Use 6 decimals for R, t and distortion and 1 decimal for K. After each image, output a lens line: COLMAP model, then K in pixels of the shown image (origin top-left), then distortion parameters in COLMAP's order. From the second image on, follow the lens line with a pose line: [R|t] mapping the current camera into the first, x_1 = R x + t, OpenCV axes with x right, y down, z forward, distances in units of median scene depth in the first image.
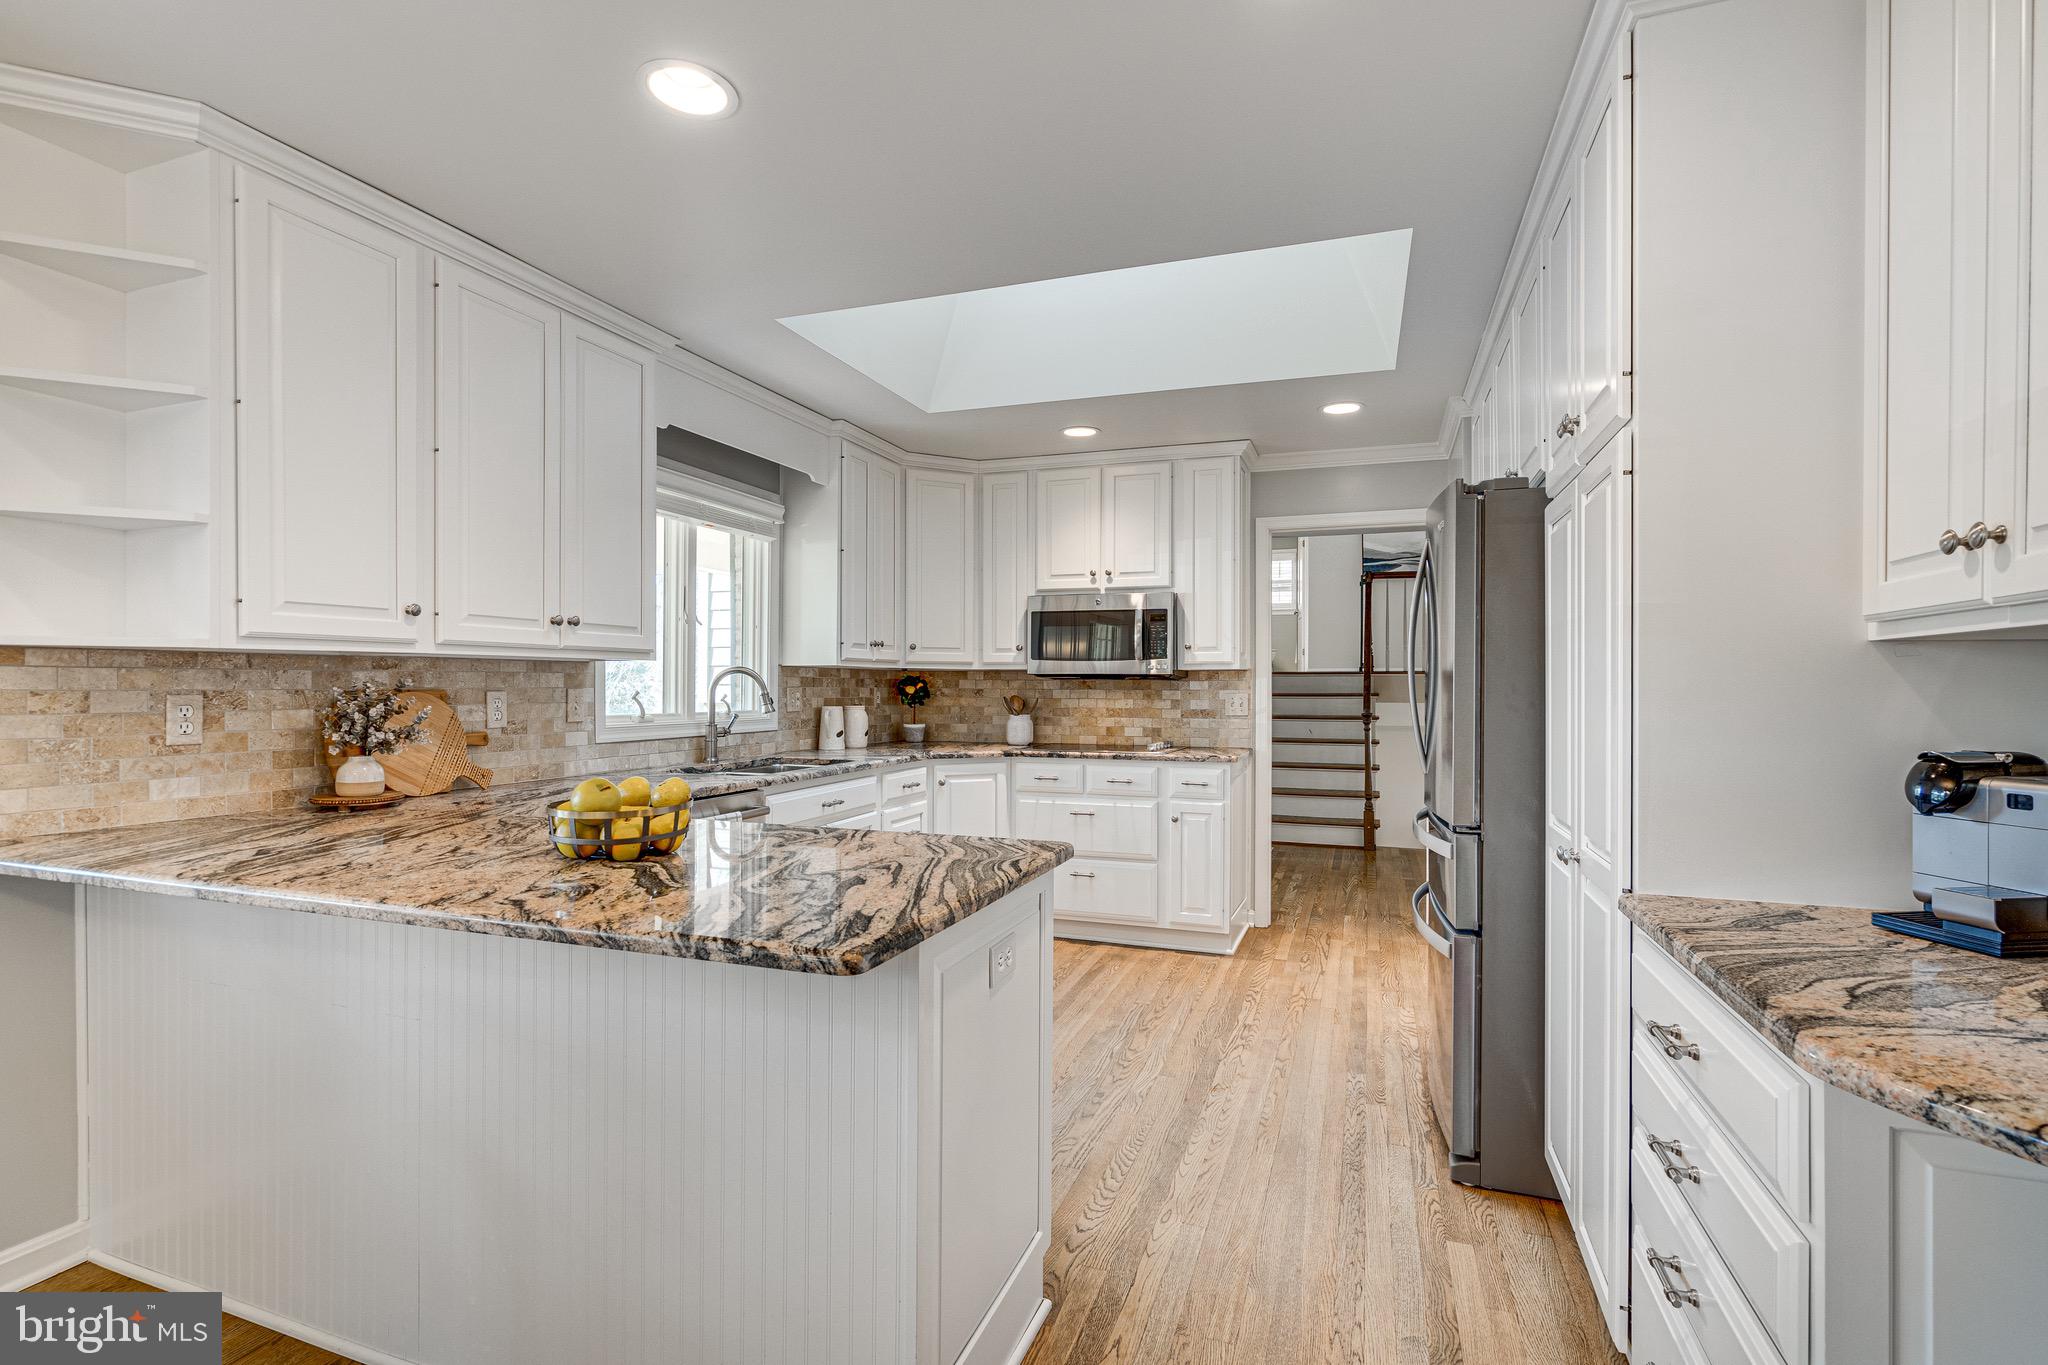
lens RADIAL K [[944.1, 0, 1038.4], [0, 944.1, 685.6], [0, 0, 1]] dist [-0.010440, 0.004276]
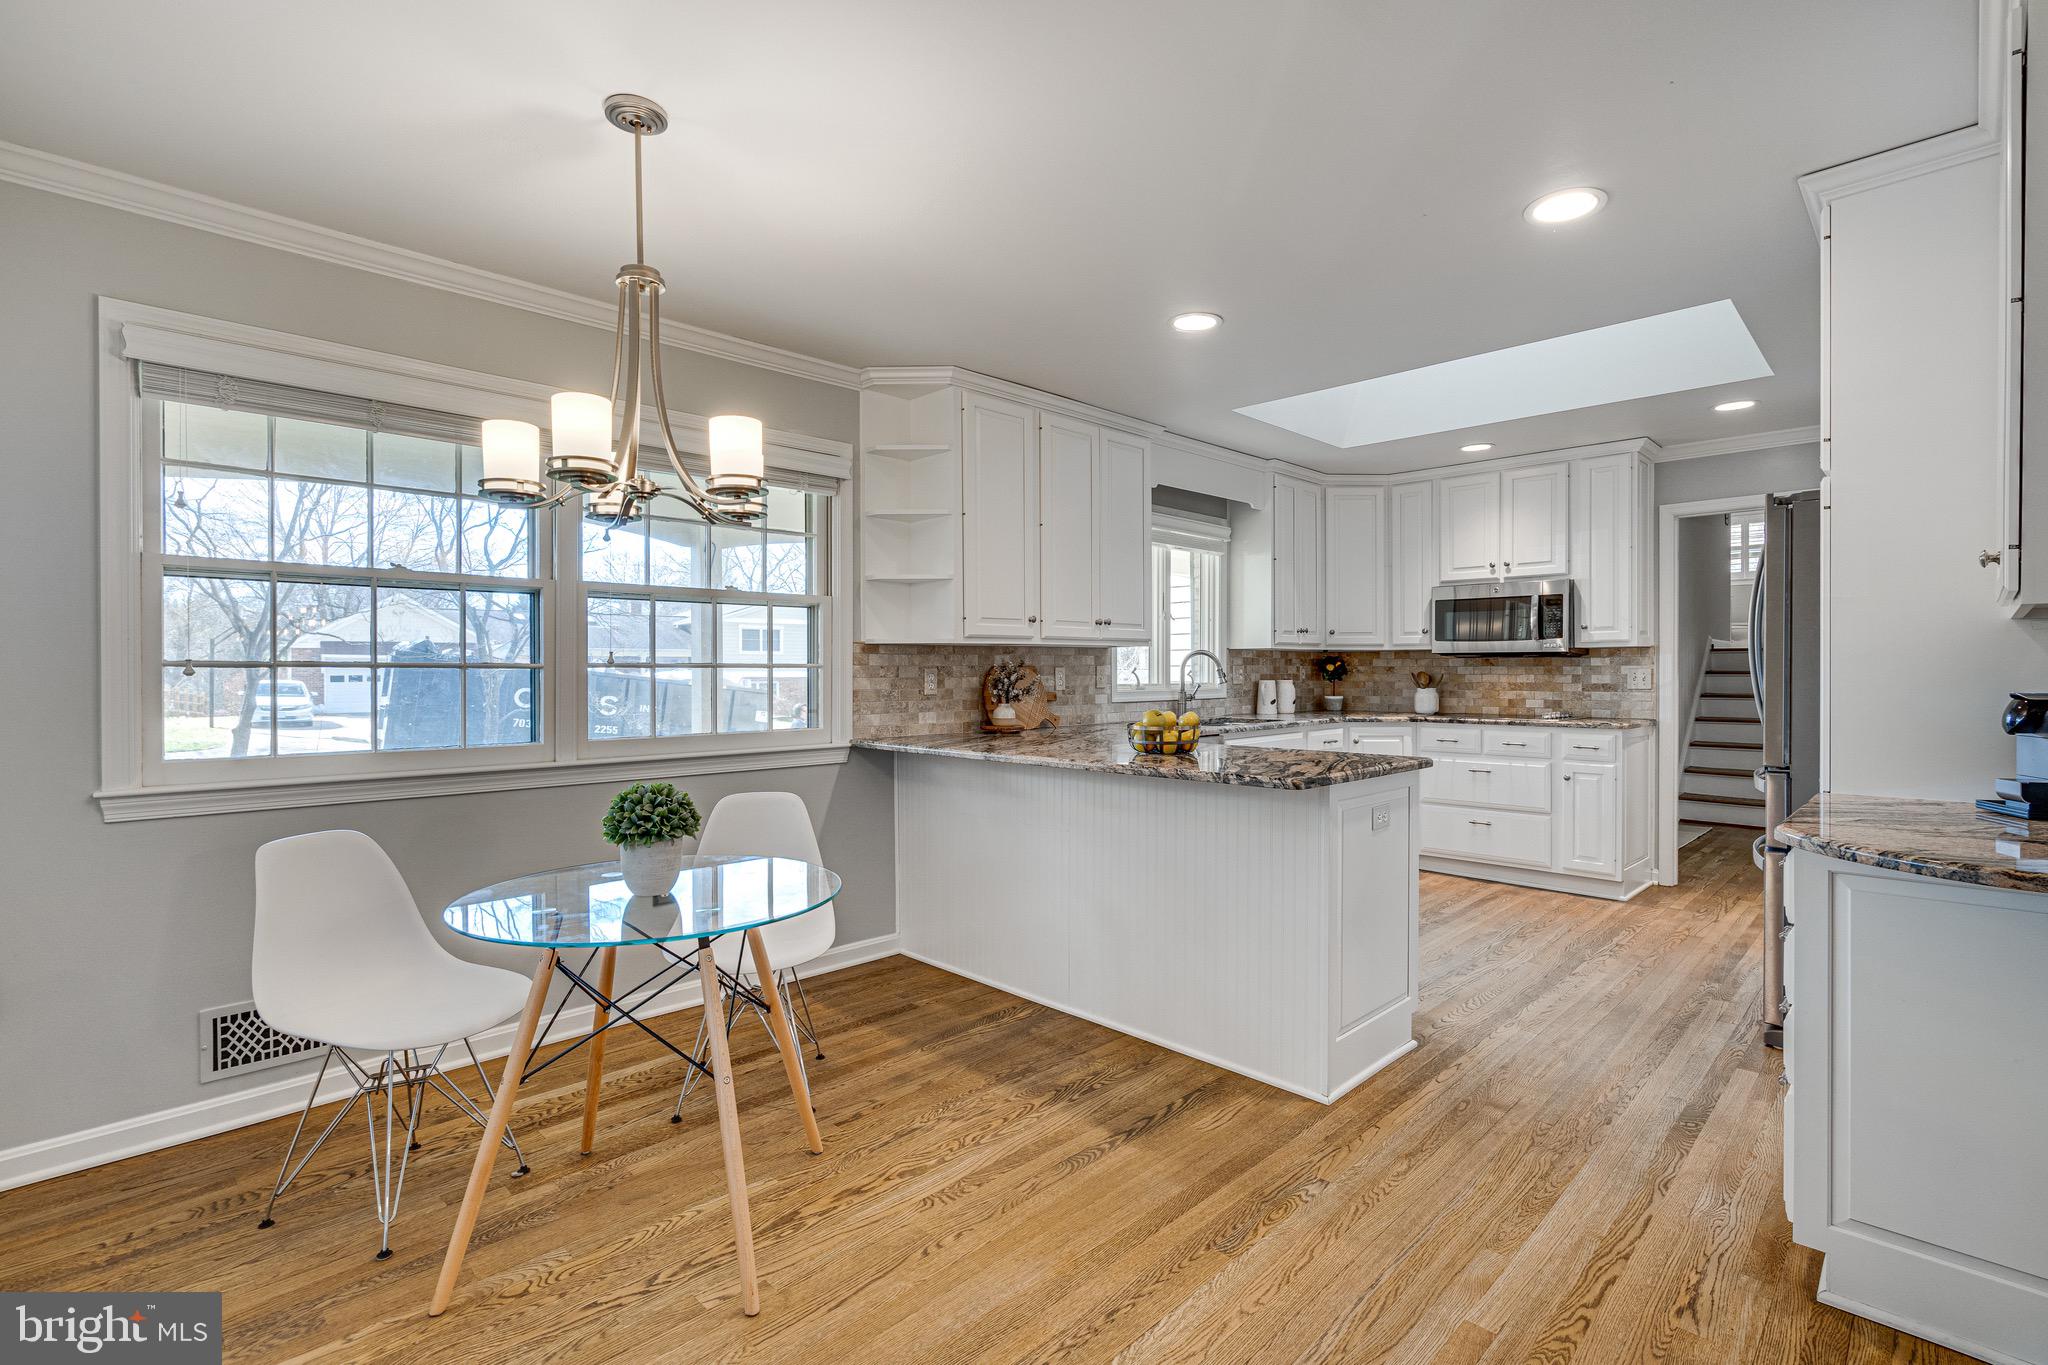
lens RADIAL K [[944.1, 0, 1039.8], [0, 944.1, 676.2], [0, 0, 1]] dist [-0.010440, 0.004276]
pose [[0.906204, -0.001625, -0.422838, 0.058580], [0.004837, 0.999967, 0.006524, 0.008799], [0.422814, -0.007957, 0.906182, -0.385830]]
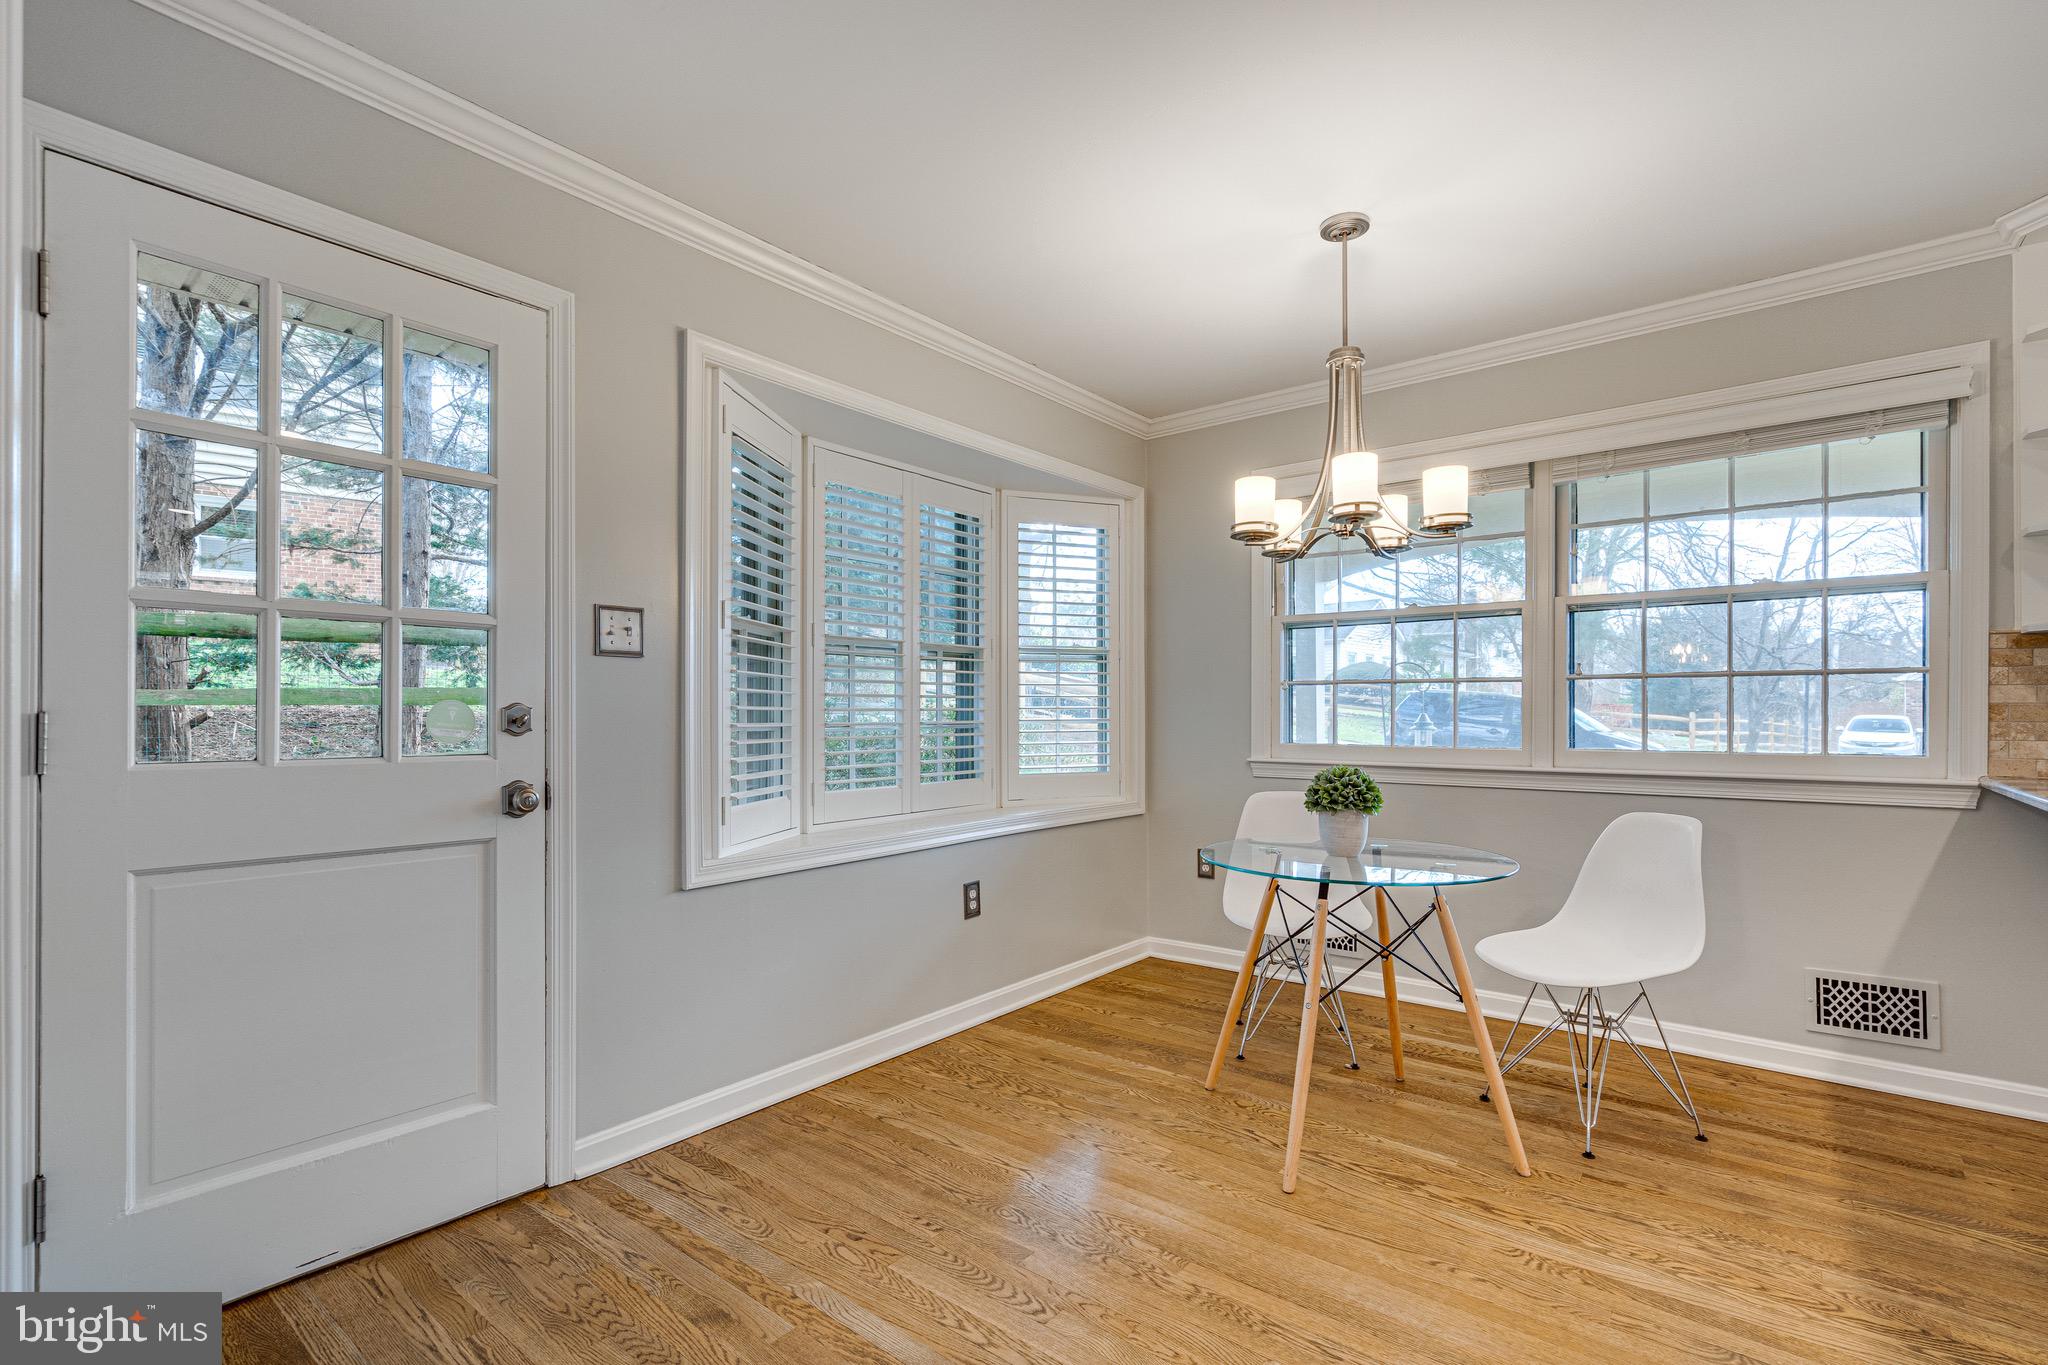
lens RADIAL K [[944.1, 0, 1018.7], [0, 944.1, 713.5], [0, 0, 1]] dist [-0.010440, 0.004276]
pose [[-0.333730, -0.002649, -0.942665, 0.342586], [0.000899, 0.999995, -0.003129, 0.039709], [0.942668, -0.001891, -0.333726, 0.034670]]
